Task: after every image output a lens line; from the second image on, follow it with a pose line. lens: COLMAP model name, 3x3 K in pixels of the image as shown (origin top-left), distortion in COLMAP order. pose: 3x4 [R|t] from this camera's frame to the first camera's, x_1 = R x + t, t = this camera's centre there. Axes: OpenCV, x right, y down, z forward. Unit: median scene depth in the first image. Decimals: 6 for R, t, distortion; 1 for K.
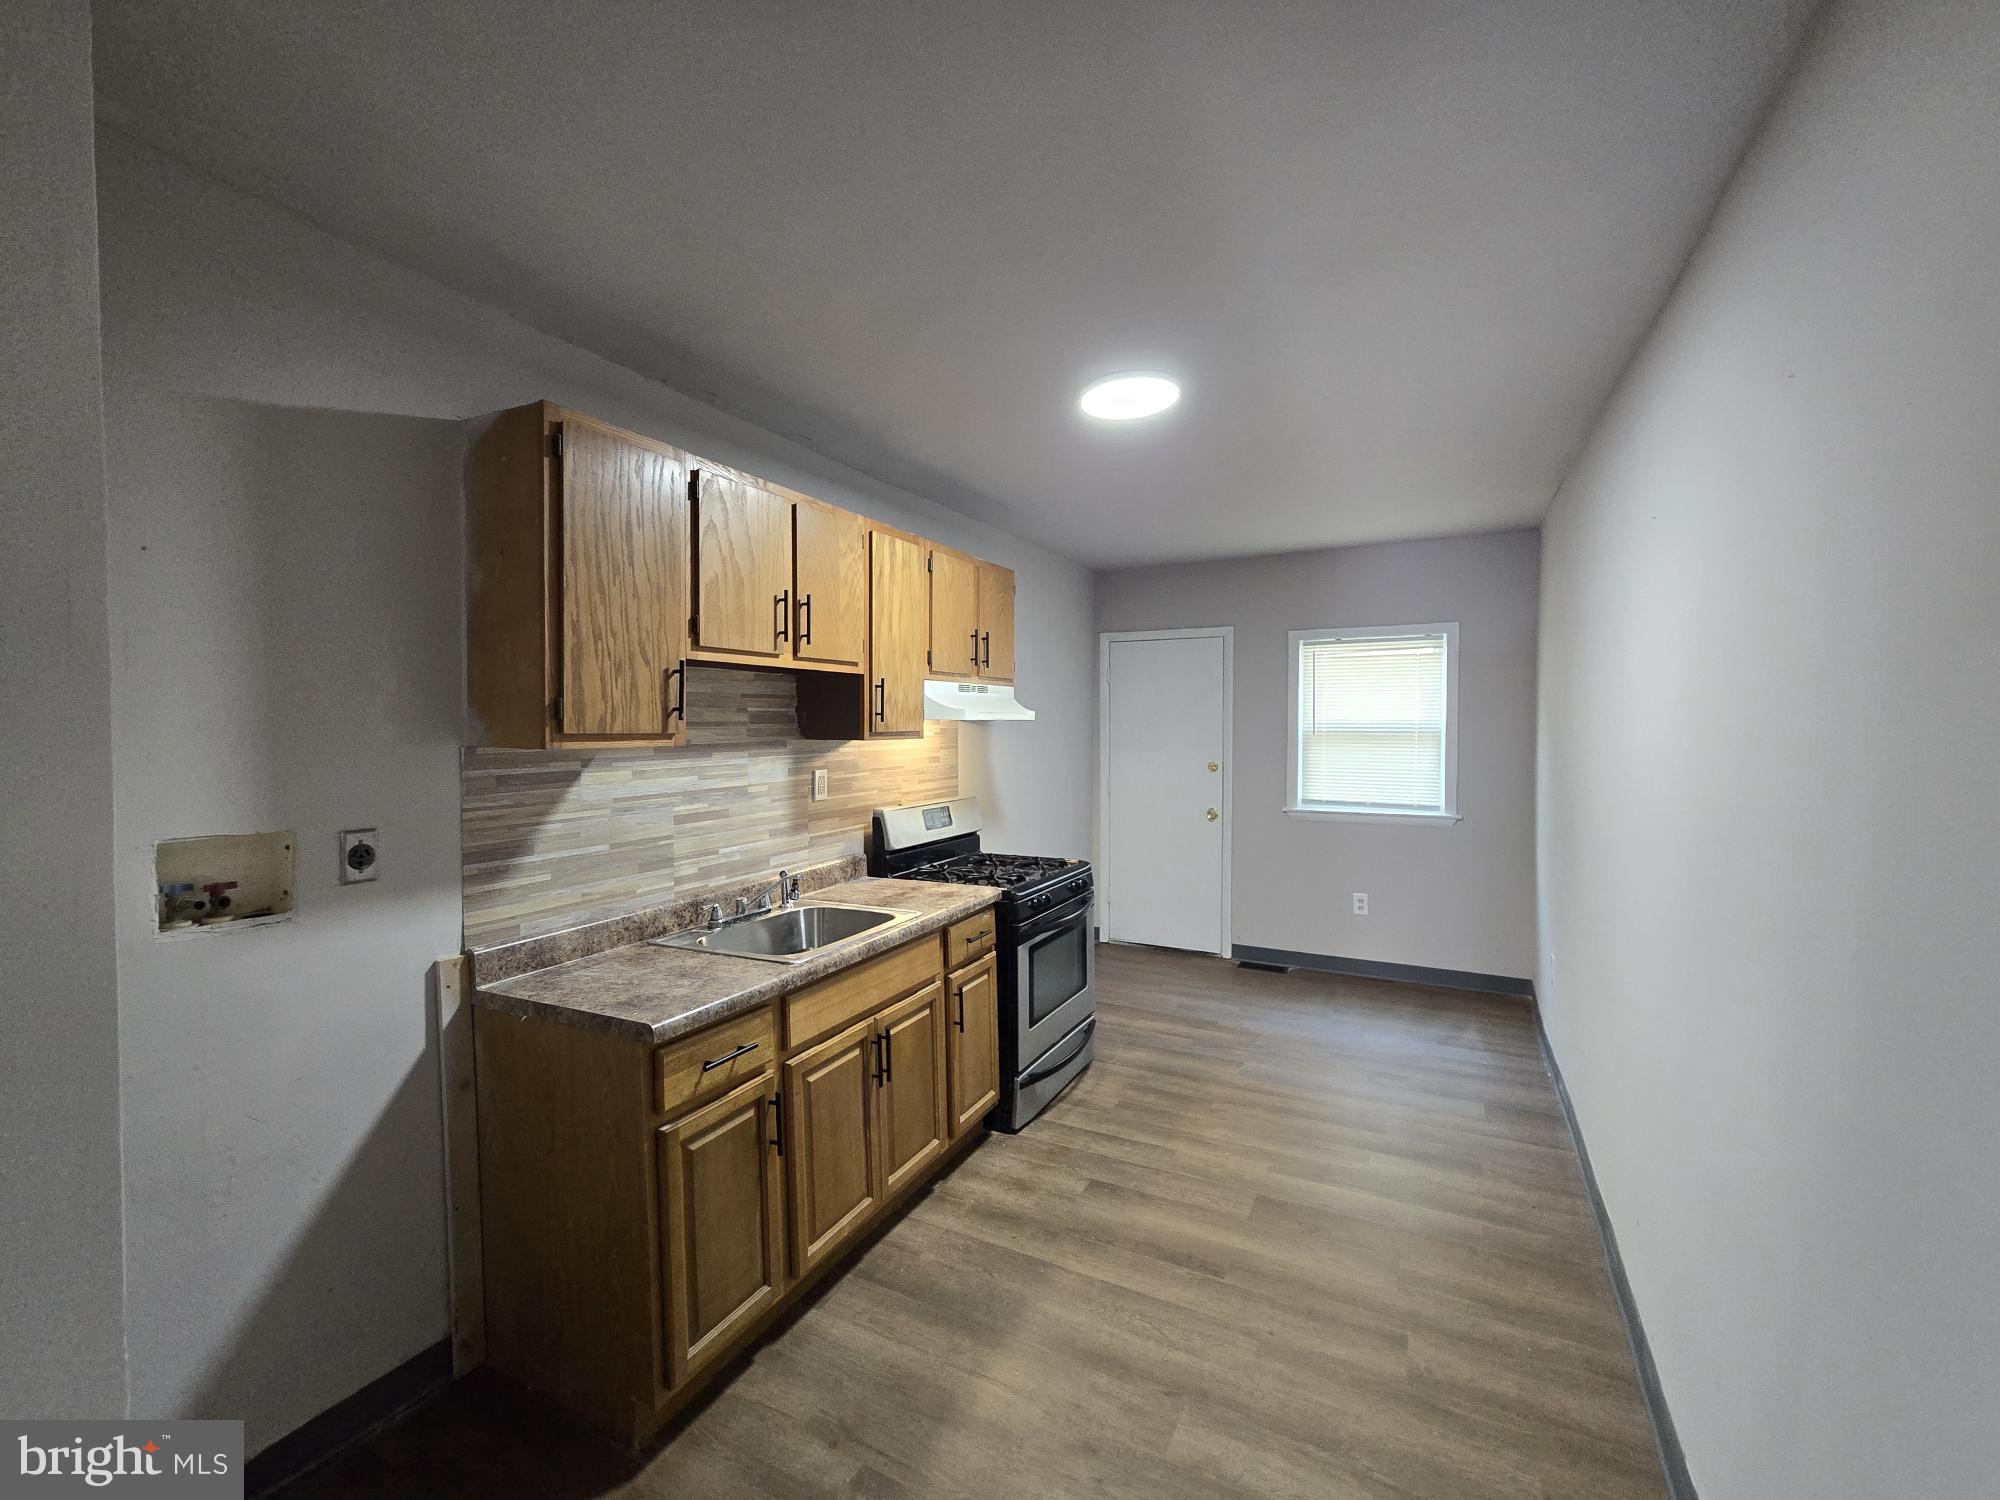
lens RADIAL K [[821.7, 0, 995.1], [0, 821.7, 750.2], [0, 0, 1]] dist [-0.002504, 0.002079]
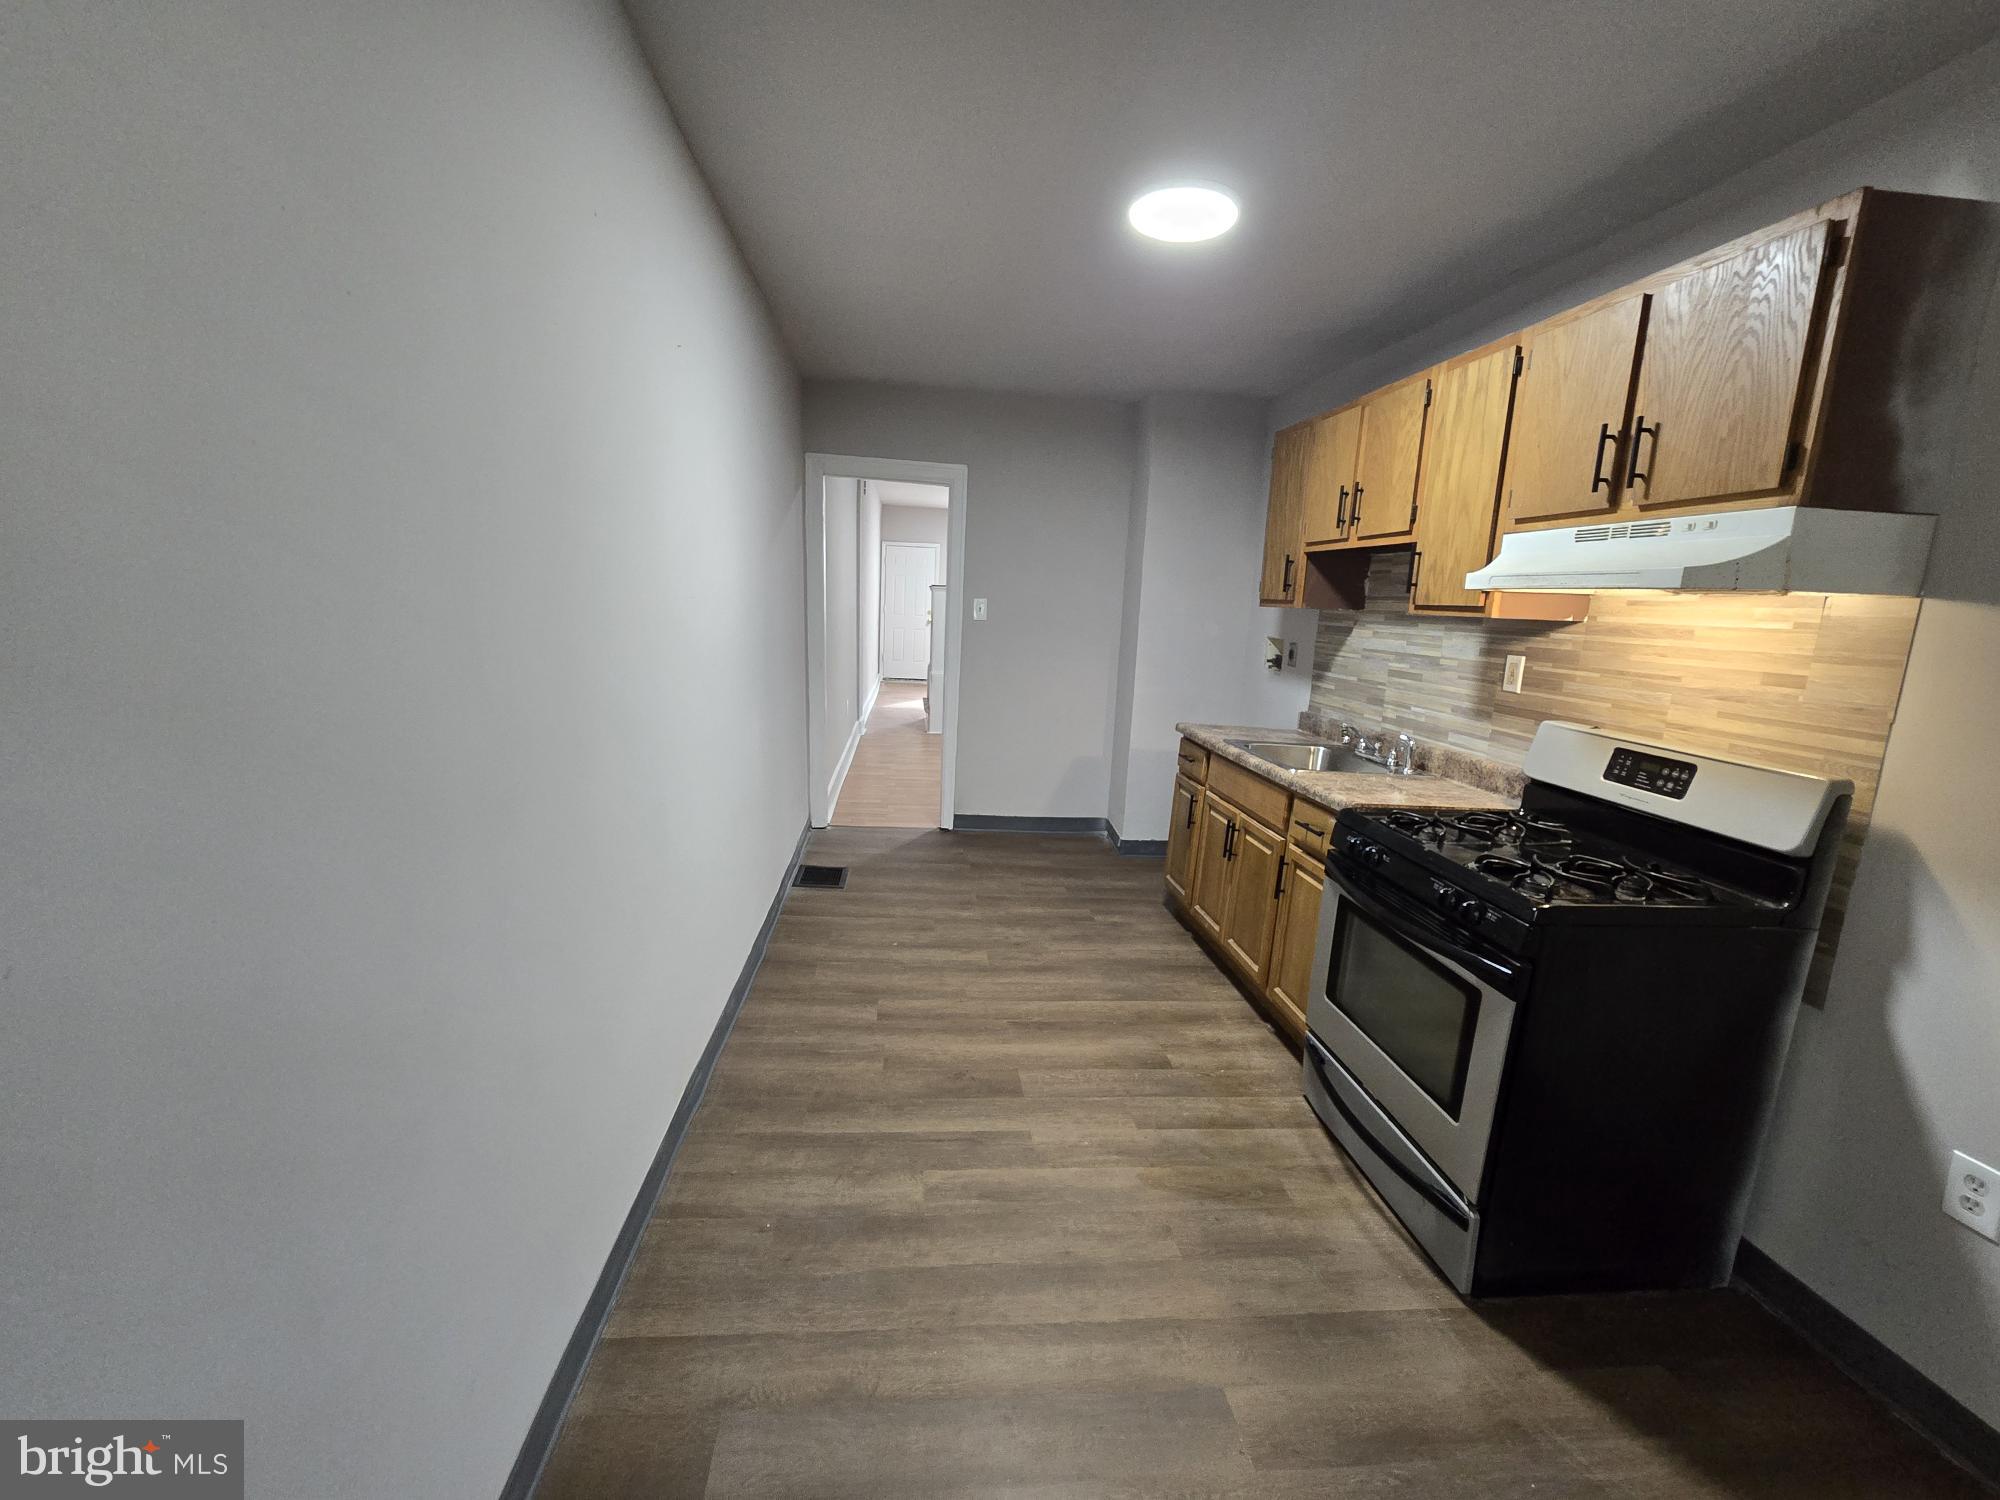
lens RADIAL K [[821.7, 0, 997.6], [0, 821.7, 754.2], [0, 0, 1]] dist [-0.002504, 0.002079]
pose [[-0.822457, 0.071499, -0.564316, 0.864201], [-0.064002, 0.974137, 0.216704, -0.032209], [0.565215, 0.214347, -0.796610, 1.692295]]
